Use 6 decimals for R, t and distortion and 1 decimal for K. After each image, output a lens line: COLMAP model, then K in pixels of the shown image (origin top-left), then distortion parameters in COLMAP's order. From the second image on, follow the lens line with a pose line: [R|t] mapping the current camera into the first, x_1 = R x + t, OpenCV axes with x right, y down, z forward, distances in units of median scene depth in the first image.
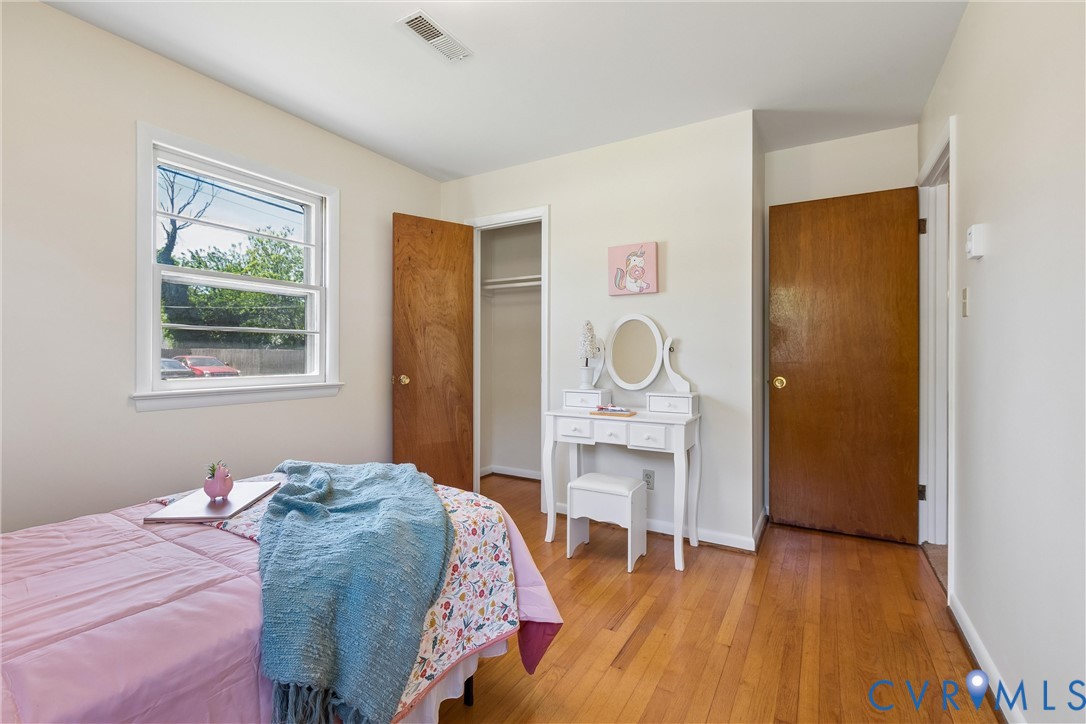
lens RADIAL K [[478.9, 0, 541.6], [0, 478.9, 355.2], [0, 0, 1]] dist [0.002291, -0.001905]
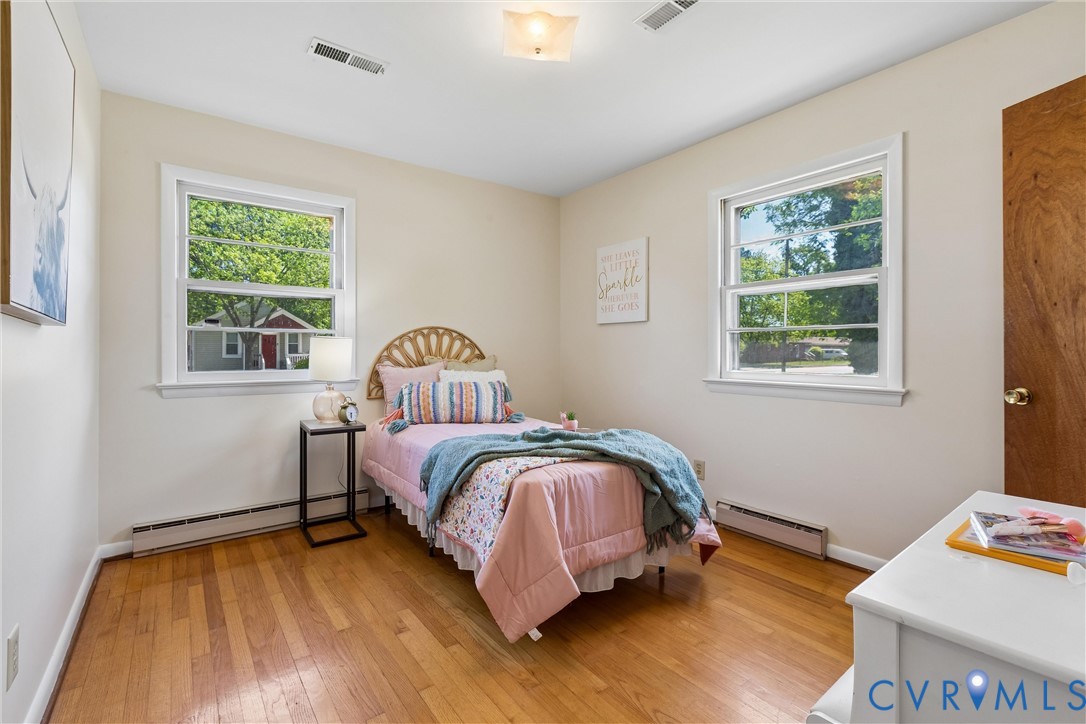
lens RADIAL K [[478.9, 0, 547.4], [0, 478.9, 357.4], [0, 0, 1]] dist [0.002291, -0.001905]
pose [[-0.381590, 0.005613, -0.924315, 0.474119], [-0.003751, 0.999964, 0.007621, 0.003778], [0.924324, 0.006375, -0.381555, 0.740205]]
